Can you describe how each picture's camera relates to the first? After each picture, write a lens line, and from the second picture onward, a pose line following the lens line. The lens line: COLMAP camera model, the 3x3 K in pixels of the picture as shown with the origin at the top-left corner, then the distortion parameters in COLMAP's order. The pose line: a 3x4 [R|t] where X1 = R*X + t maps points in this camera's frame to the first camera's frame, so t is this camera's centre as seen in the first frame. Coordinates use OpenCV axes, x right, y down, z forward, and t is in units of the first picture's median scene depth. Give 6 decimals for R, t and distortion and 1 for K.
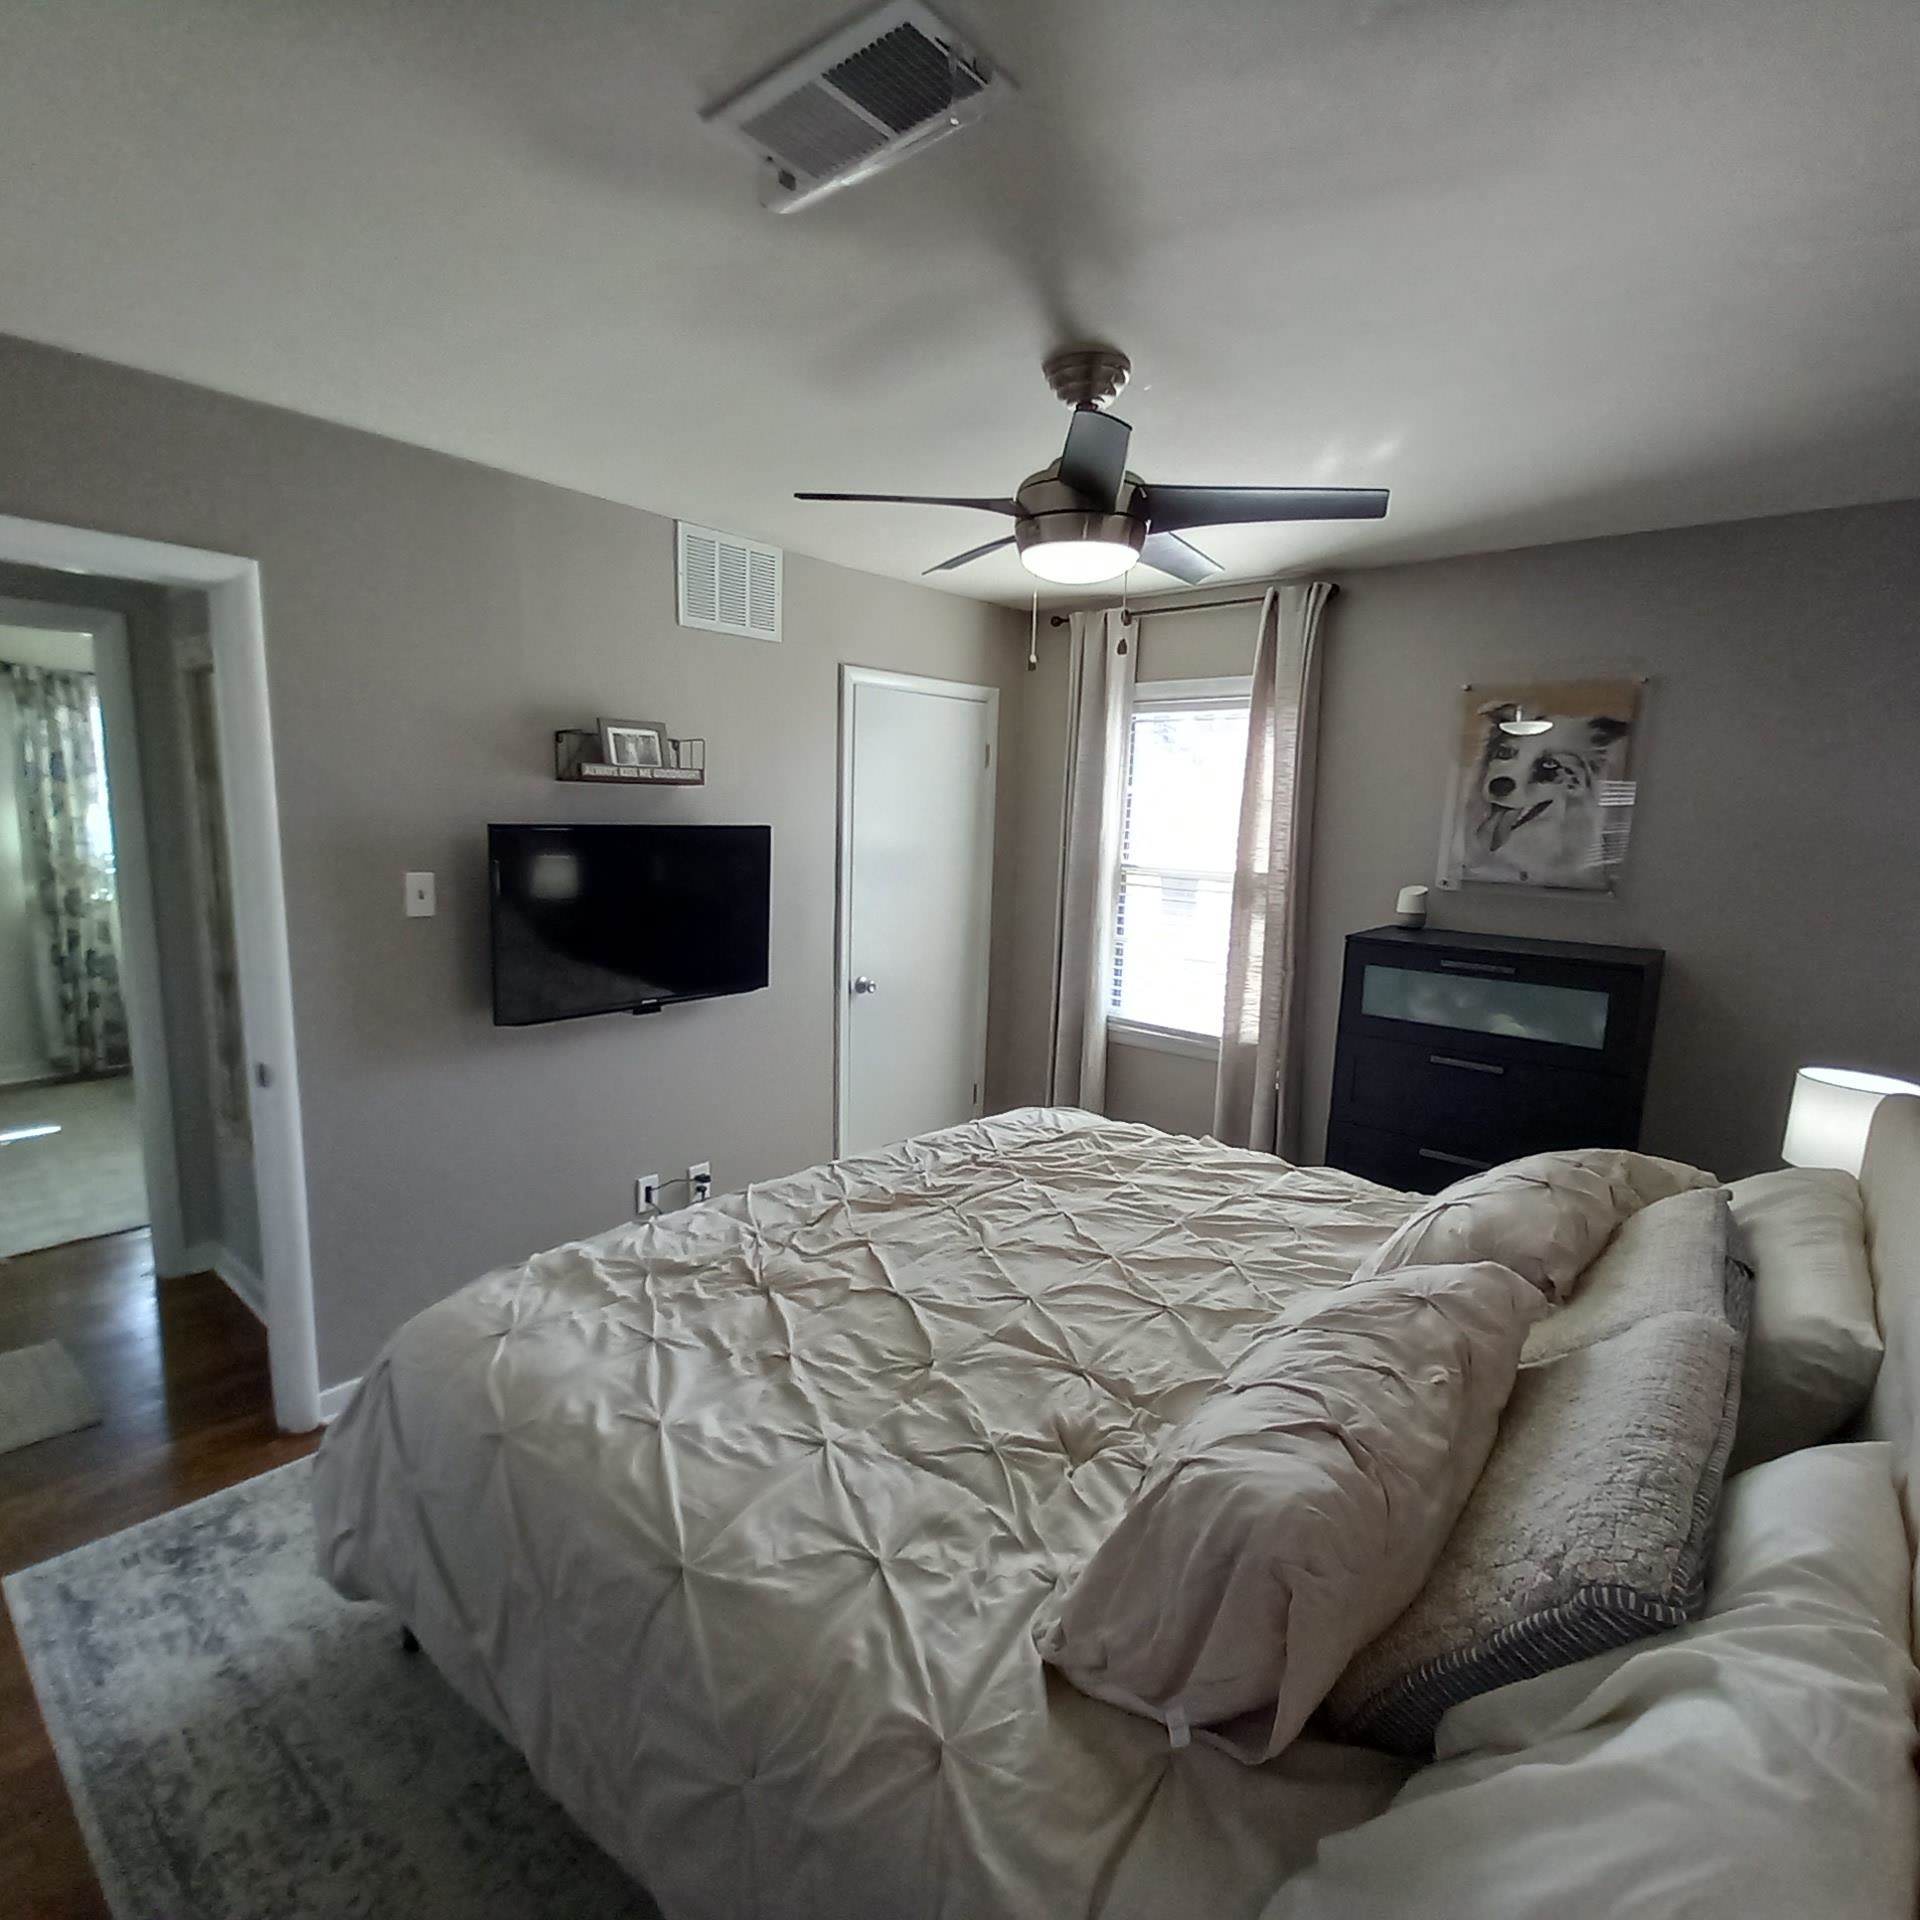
lens RADIAL K [[994.8, 0, 960.0], [0, 994.8, 960.0], [0, 0, 1]] dist [-0.000954, -0.000658]
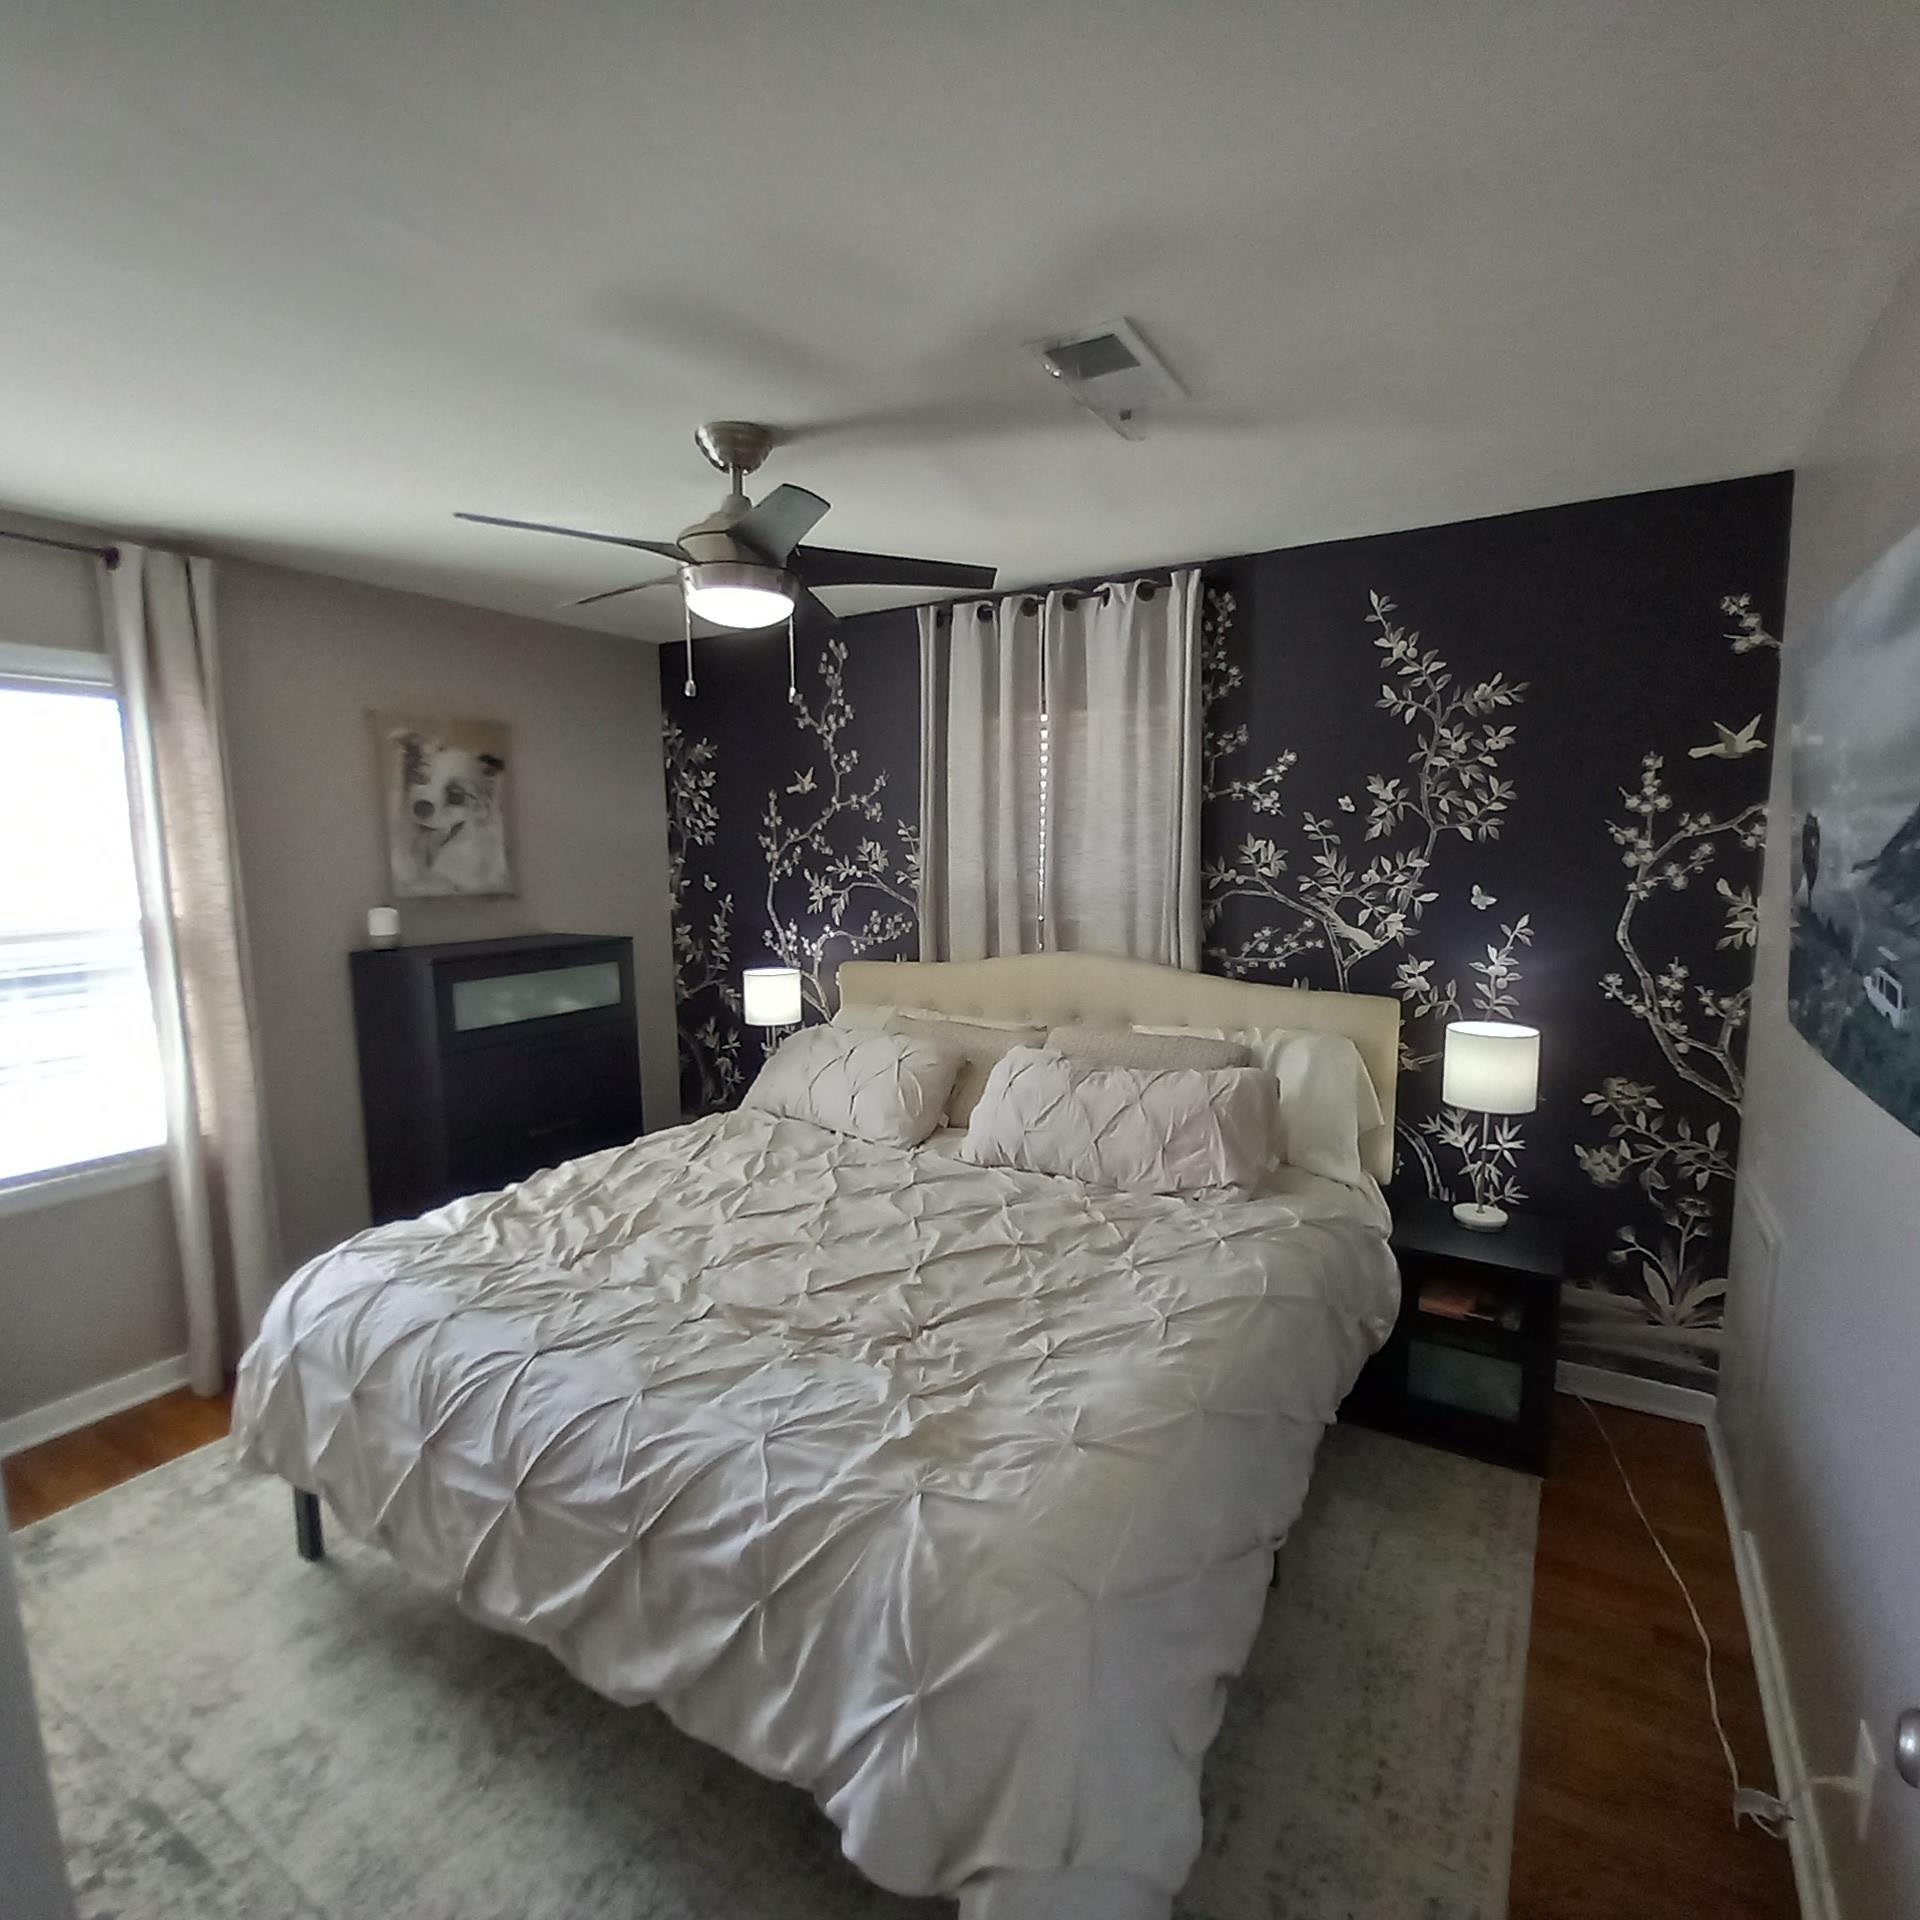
lens RADIAL K [[994.8, 0, 960.0], [0, 994.8, 960.0], [0, 0, 1]] dist [-0.000954, -0.000658]
pose [[-0.130217, -0.146407, 0.980616, -3.456949], [0.164329, 0.972172, 0.166968, -0.547538], [-0.977773, 0.182886, -0.102535, 3.125943]]
